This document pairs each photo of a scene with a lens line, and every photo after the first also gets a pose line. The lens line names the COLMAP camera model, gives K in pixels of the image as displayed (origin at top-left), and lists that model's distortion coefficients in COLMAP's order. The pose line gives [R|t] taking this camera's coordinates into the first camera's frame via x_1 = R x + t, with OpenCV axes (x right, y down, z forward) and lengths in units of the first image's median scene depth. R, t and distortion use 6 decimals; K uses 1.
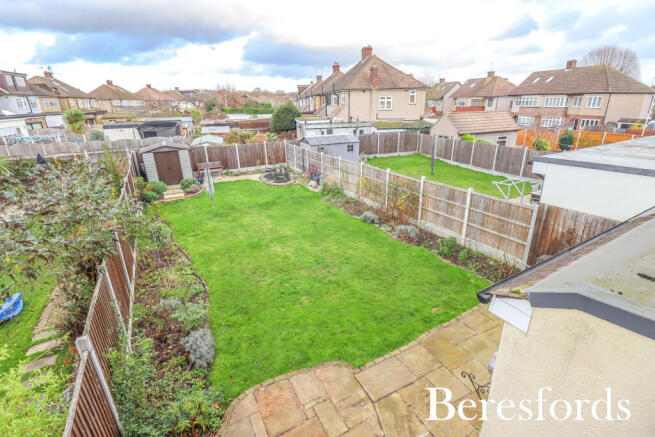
lens RADIAL K [[303.1, 0, 326.6], [0, 303.1, 217.5], [0, 0, 1]] dist [-0.000037, -0.012227]
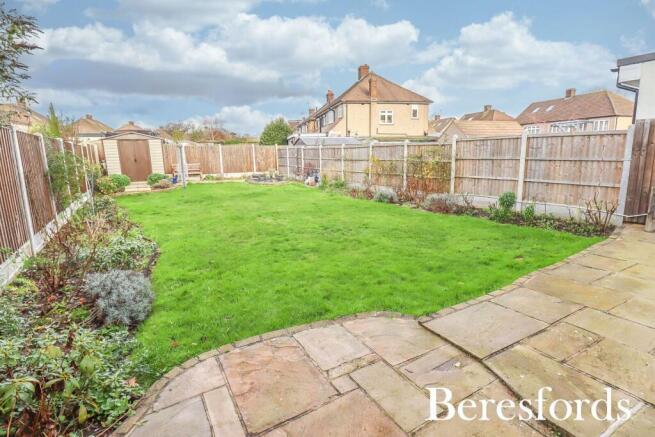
lens RADIAL K [[323.0, 0, 327.5], [0, 323.0, 218.5], [0, 0, 1]] dist [0.000316, -0.013589]
pose [[0.999489, -0.003842, 0.031727, -0.039018], [0.008963, 0.986604, -0.162889, 0.207273], [-0.030677, 0.163090, 0.986134, 0.214480]]
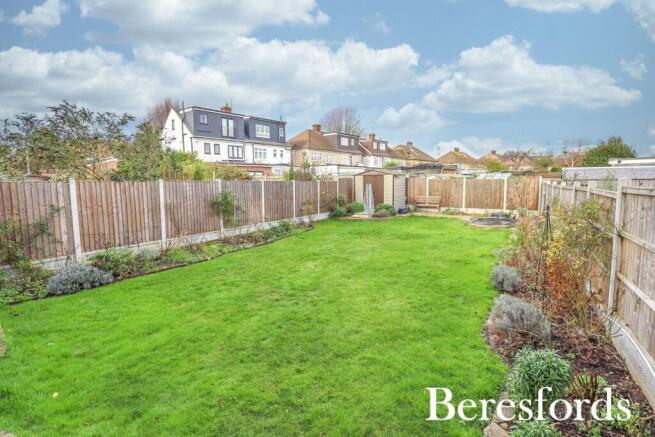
lens RADIAL K [[309.7, 0, 338.2], [0, 309.7, 212.7], [0, 0, 1]] dist [0.001301, -0.014133]
pose [[0.512461, 0.103046, -0.852506, 0.443694], [-0.310140, 0.947972, -0.071846, 0.019289], [0.800748, 0.301214, 0.517757, 0.579935]]
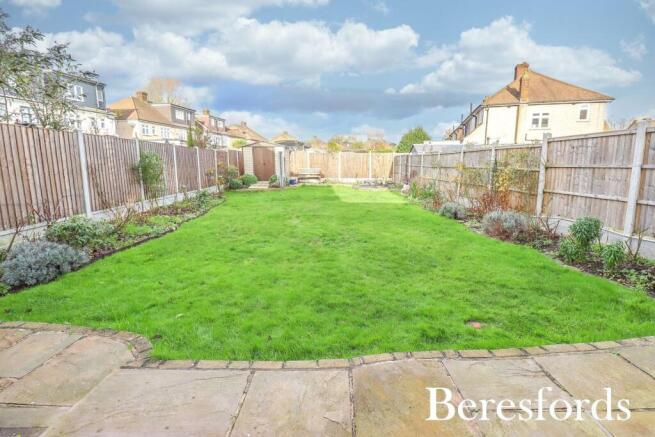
lens RADIAL K [[300.1, 0, 331.5], [0, 300.1, 217.8], [0, 0, 1]] dist [0.000276, -0.012945]
pose [[0.886231, 0.100115, -0.452296, 0.225621], [-0.180043, 0.974047, -0.137174, 0.163825], [0.426824, 0.203000, 0.881256, 0.359669]]
